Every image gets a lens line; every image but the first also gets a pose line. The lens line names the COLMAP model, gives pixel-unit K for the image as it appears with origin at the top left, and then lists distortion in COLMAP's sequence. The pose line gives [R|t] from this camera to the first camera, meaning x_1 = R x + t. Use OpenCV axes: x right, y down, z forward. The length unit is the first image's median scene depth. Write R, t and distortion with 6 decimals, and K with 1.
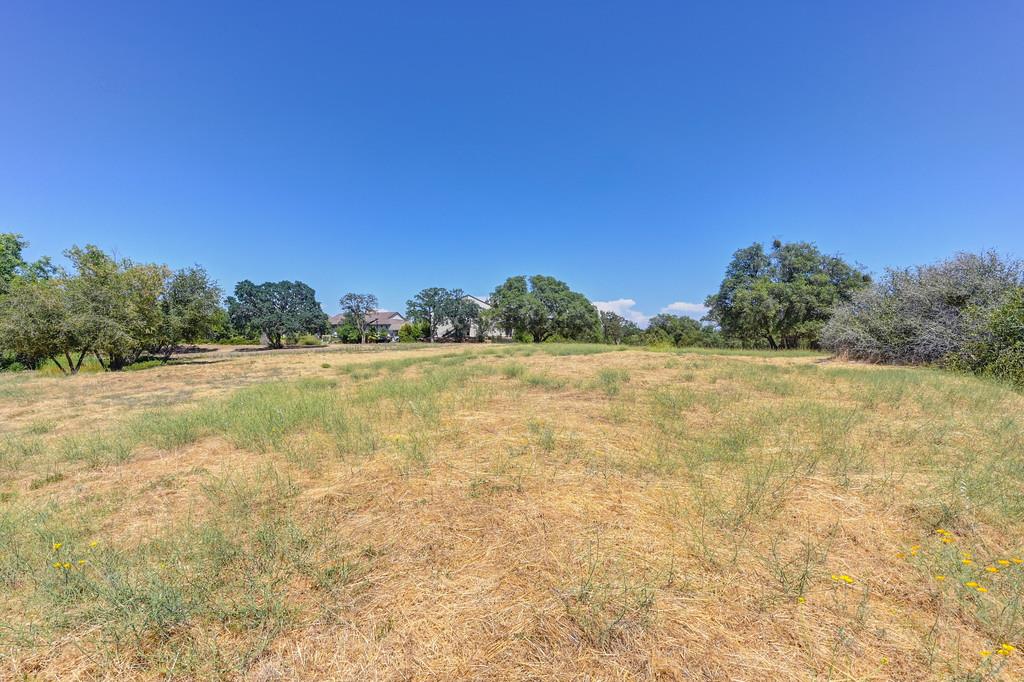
lens RADIAL K [[460.8, 0, 512.0], [0, 460.8, 341.0], [0, 0, 1]] dist [0.000593, -0.000002]
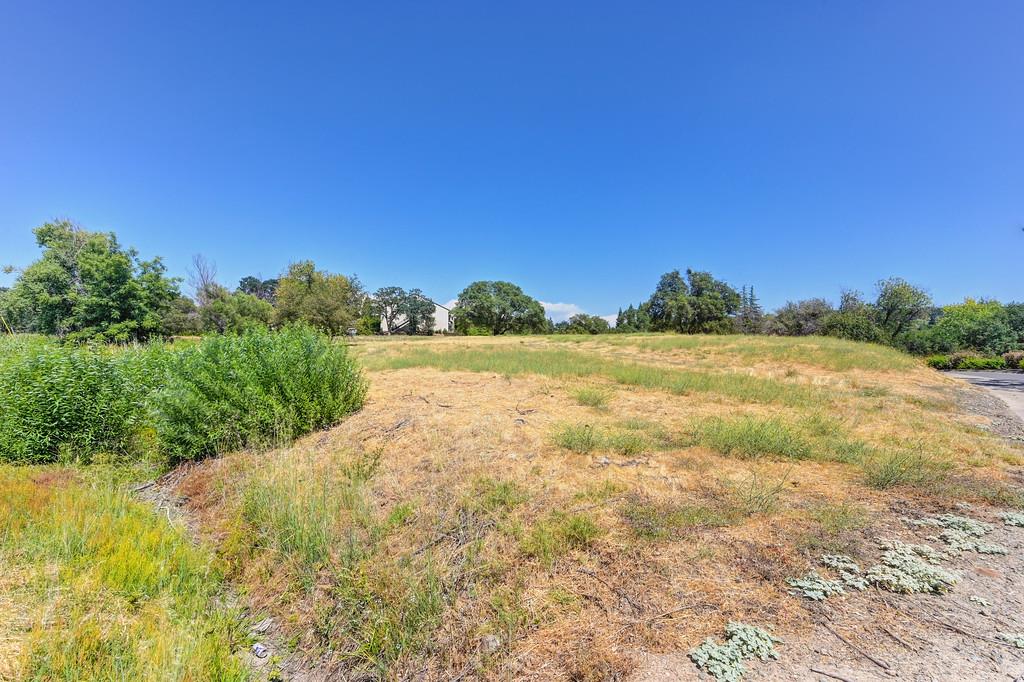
lens RADIAL K [[460.8, 0, 512.0], [0, 460.8, 341.0], [0, 0, 1]] dist [0.000593, -0.000002]
pose [[0.958939, 0.000938, 0.283611, -0.413749], [-0.002958, 0.999973, 0.006692, 0.015477], [-0.283597, -0.007256, 0.958916, -0.306736]]
